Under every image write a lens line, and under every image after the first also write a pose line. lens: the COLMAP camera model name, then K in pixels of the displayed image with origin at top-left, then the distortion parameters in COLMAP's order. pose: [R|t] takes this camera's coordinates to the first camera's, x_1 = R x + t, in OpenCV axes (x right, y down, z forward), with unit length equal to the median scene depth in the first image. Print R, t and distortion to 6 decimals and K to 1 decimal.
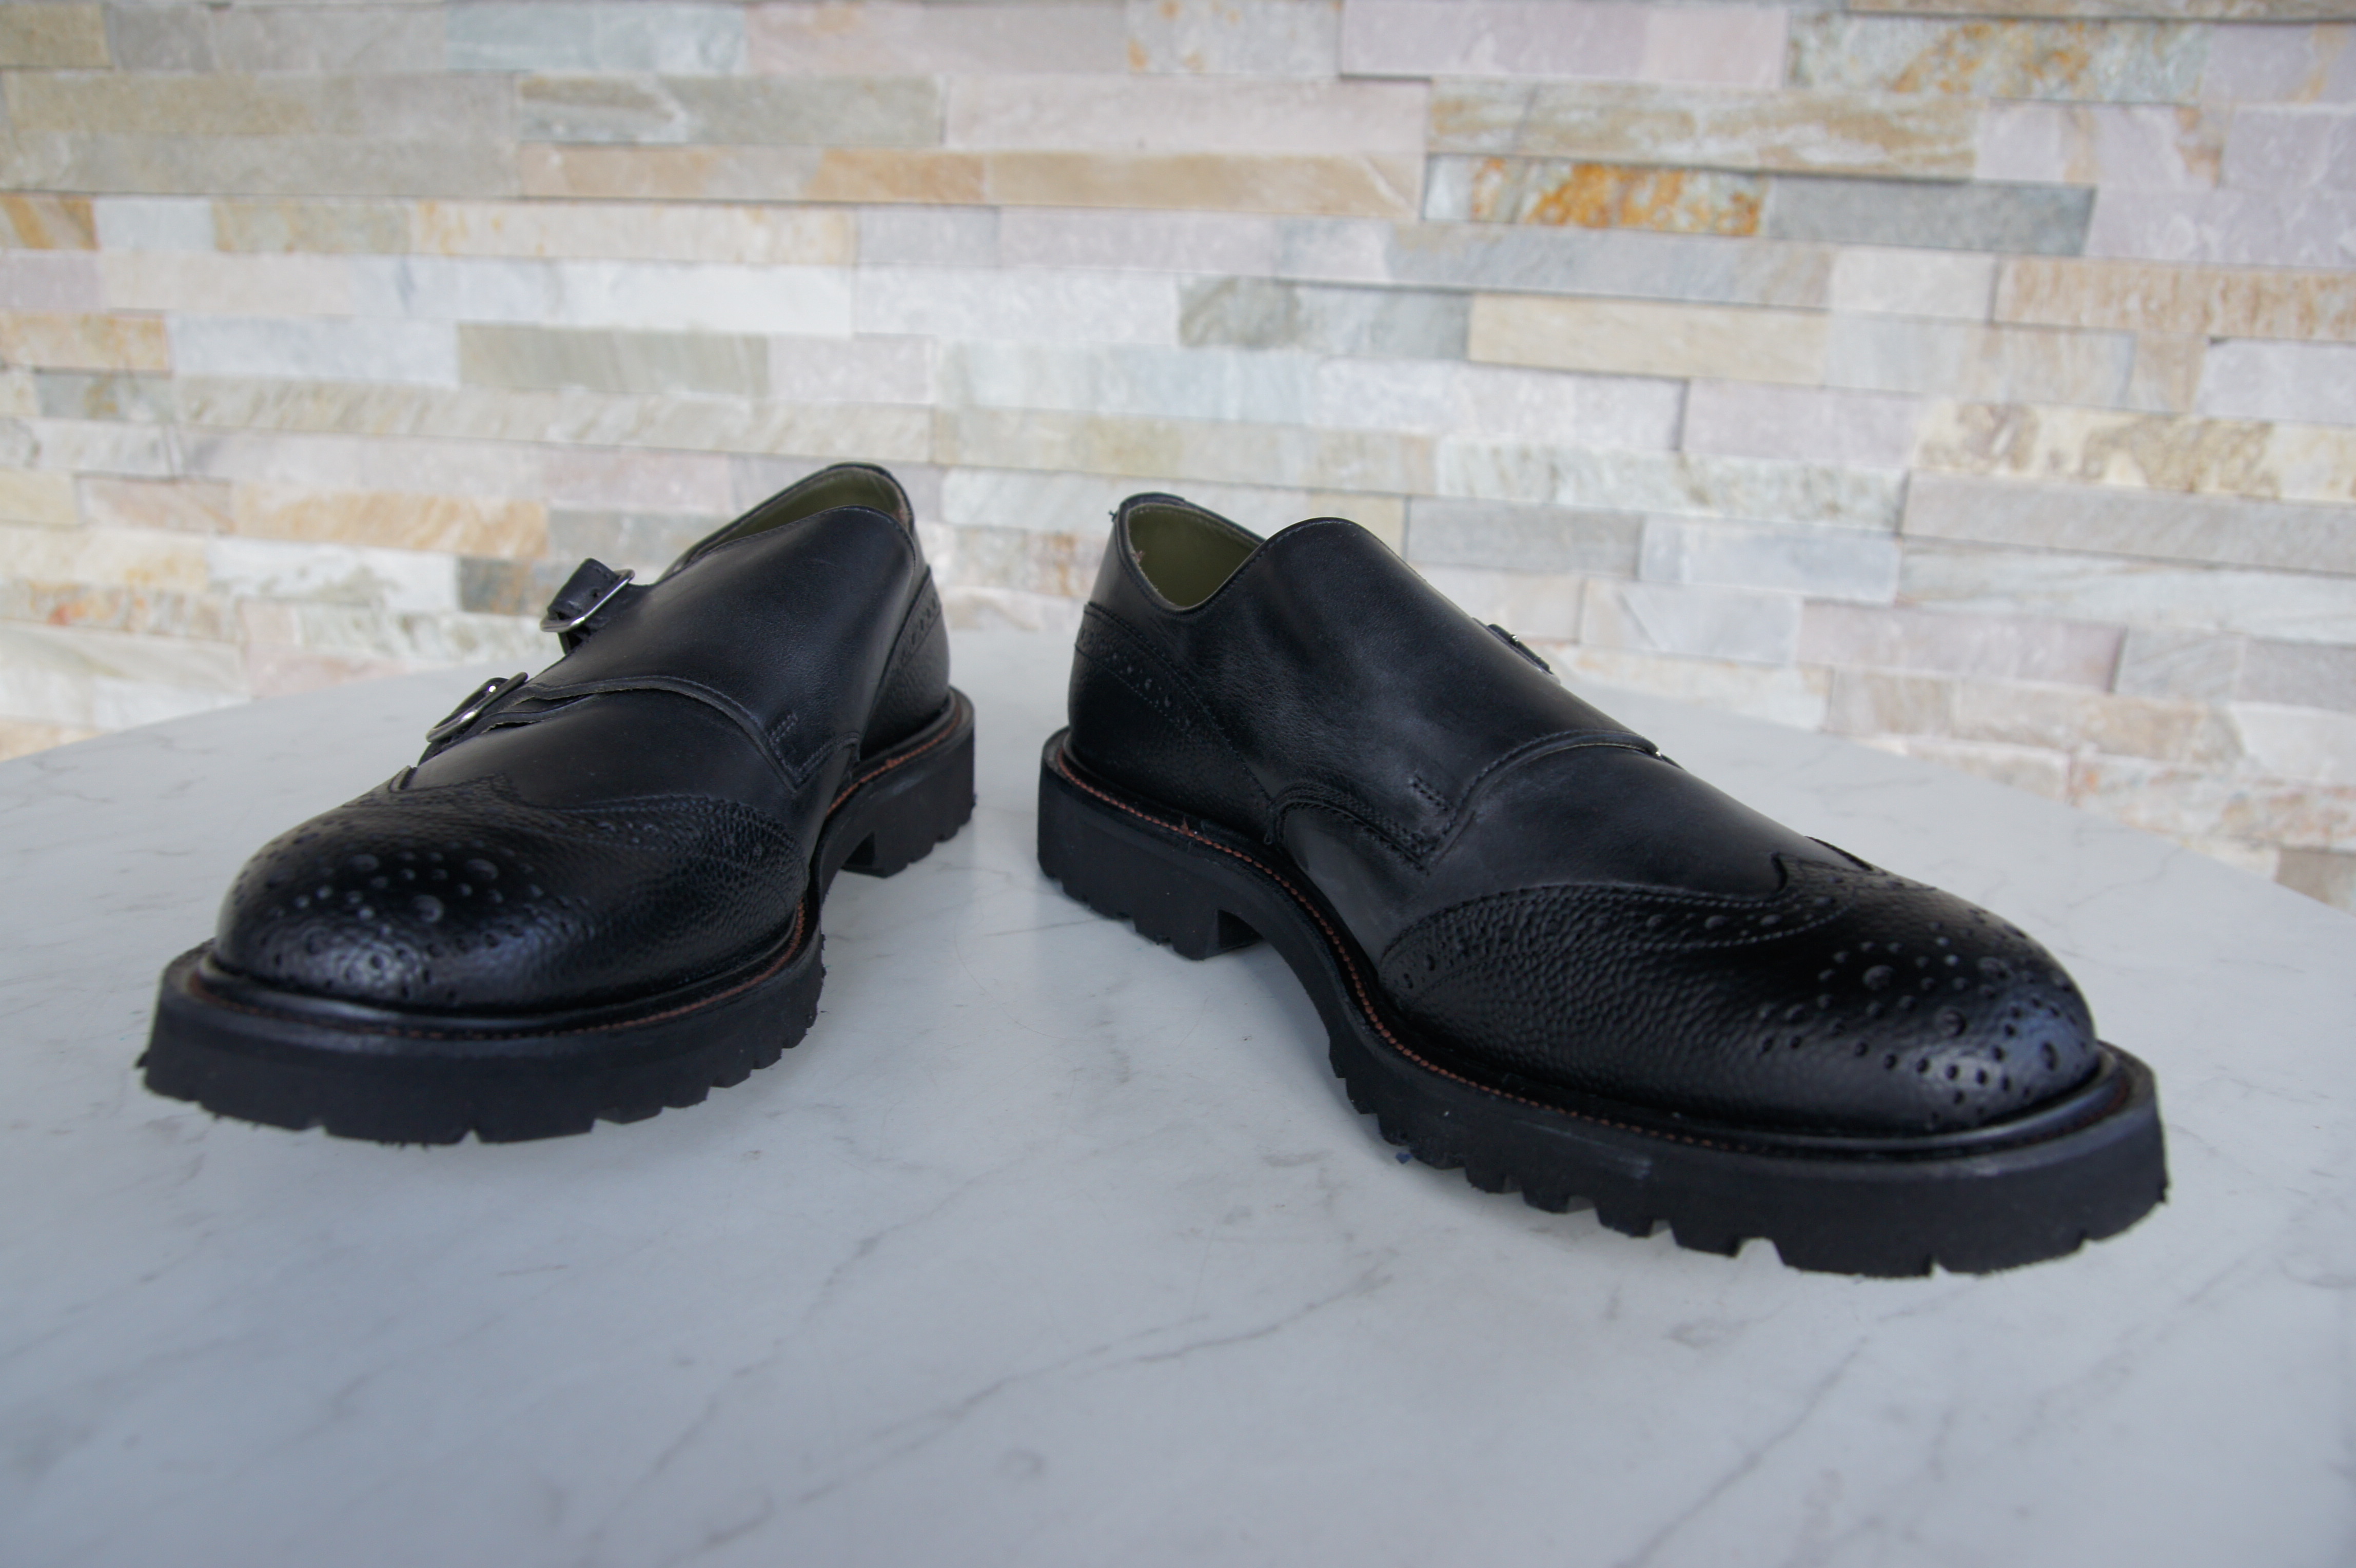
lens RADIAL K [[1640.9, 0, 1169.2], [0, 1640.9, 796.2], [0, 0, 1]] dist [-0.141878, 0.095832]
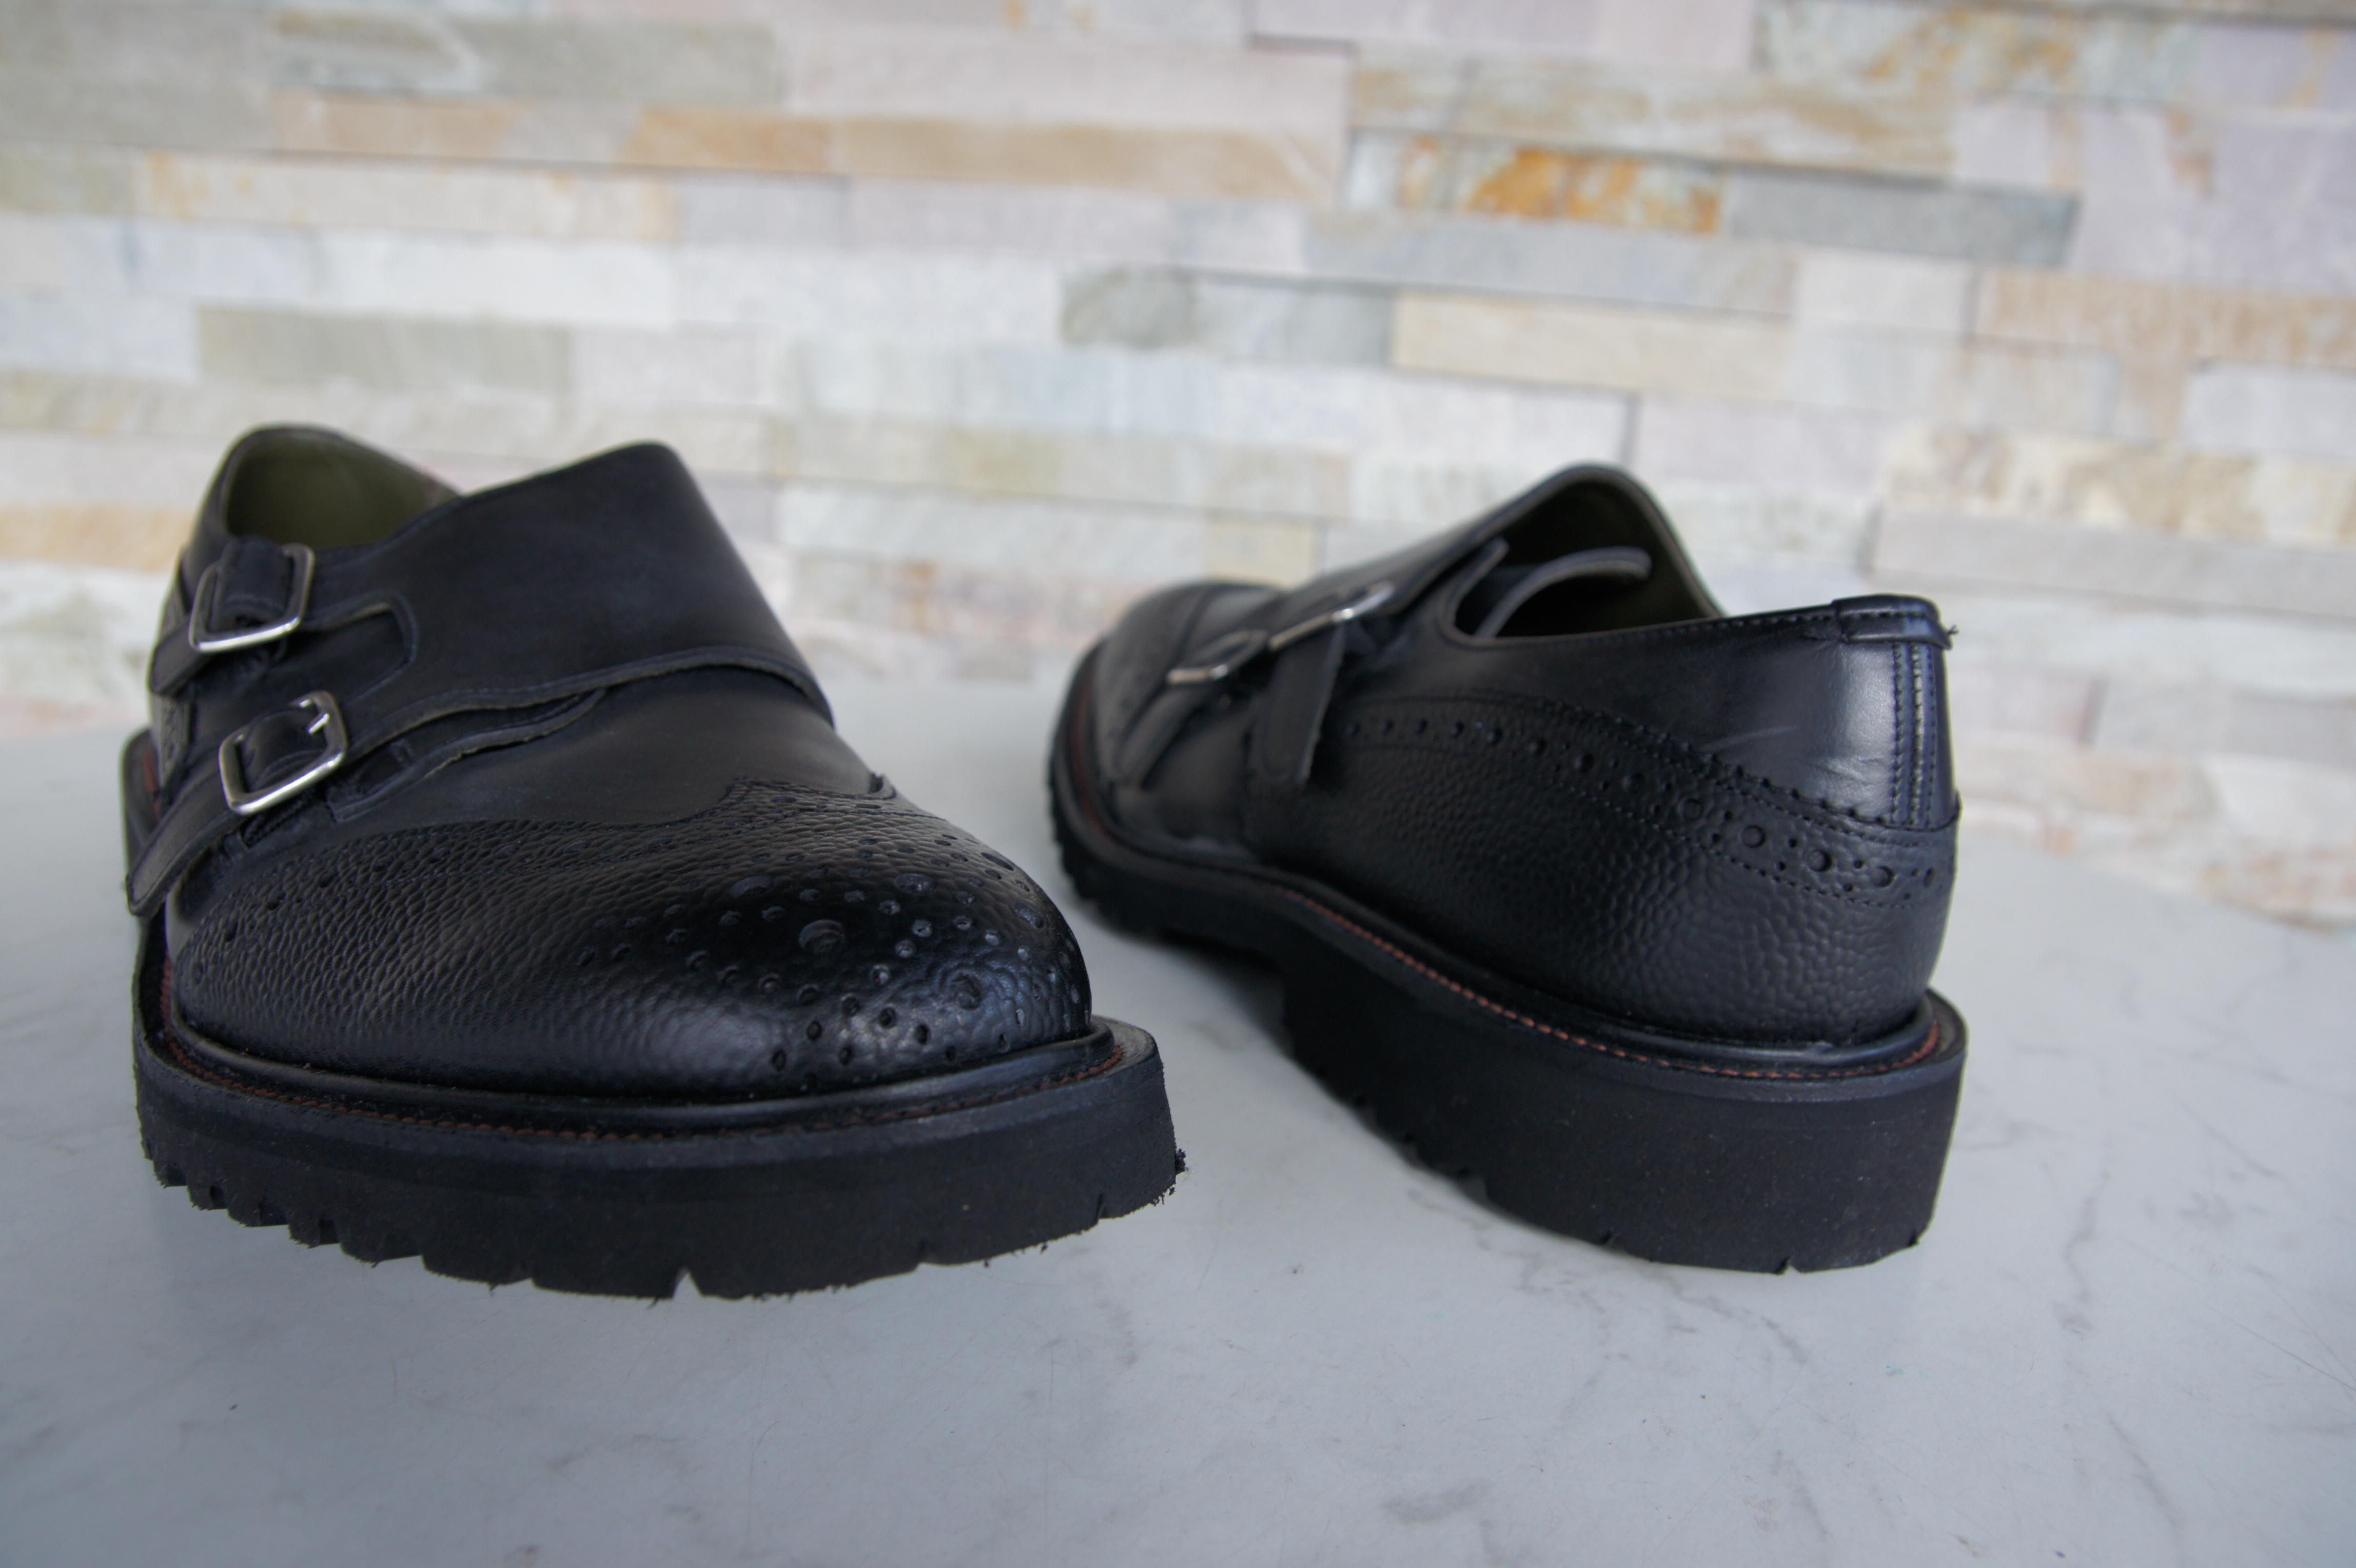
lens RADIAL K [[1630.3, 0, 1170.4], [0, 1630.3, 800.0], [0, 0, 1]] dist [-0.144622, 0.094327]
pose [[0.993760, -0.001158, 0.111537, -0.032332], [0.003924, 0.999690, -0.024584, -0.014876], [-0.111474, 0.024869, 0.993456, 0.155104]]
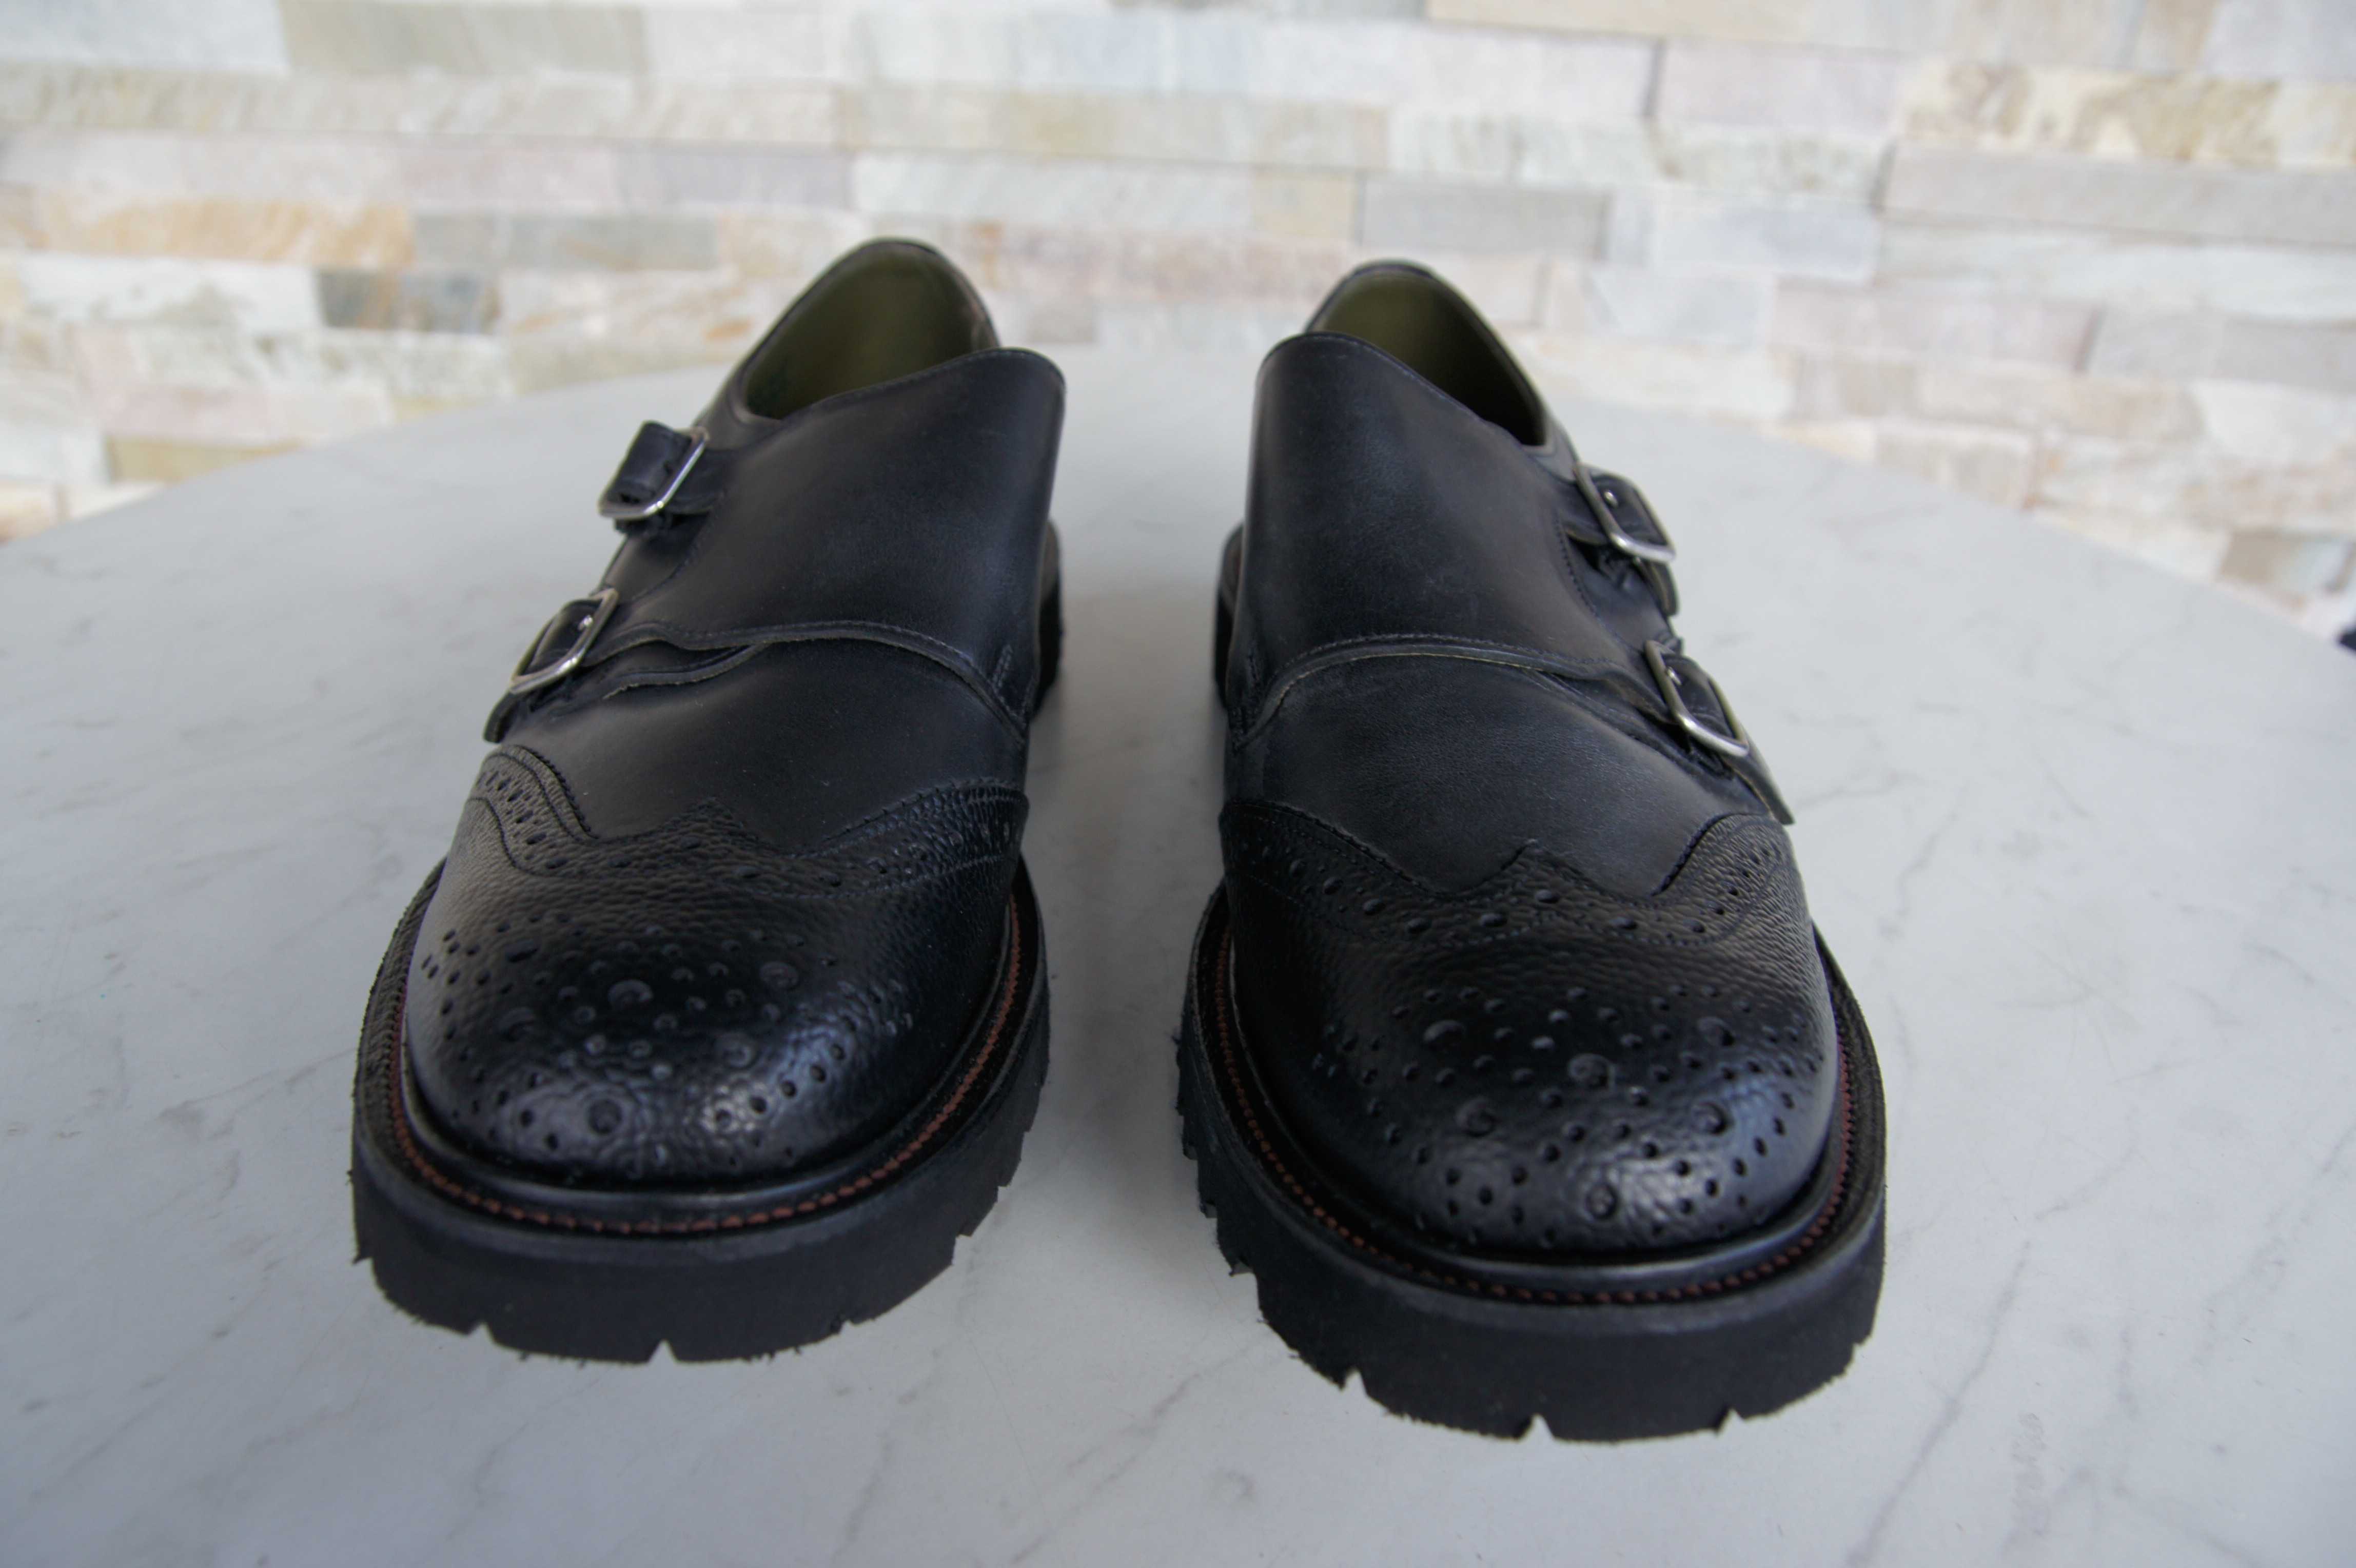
lens RADIAL K [[1630.3, 0, 1170.4], [0, 1630.3, 800.0], [0, 0, 1]] dist [-0.144622, 0.094327]
pose [[0.996546, -0.052351, 0.064461, -0.041275], [0.036456, 0.973253, 0.226826, -0.048390], [-0.074611, -0.223693, 0.971800, 0.043688]]
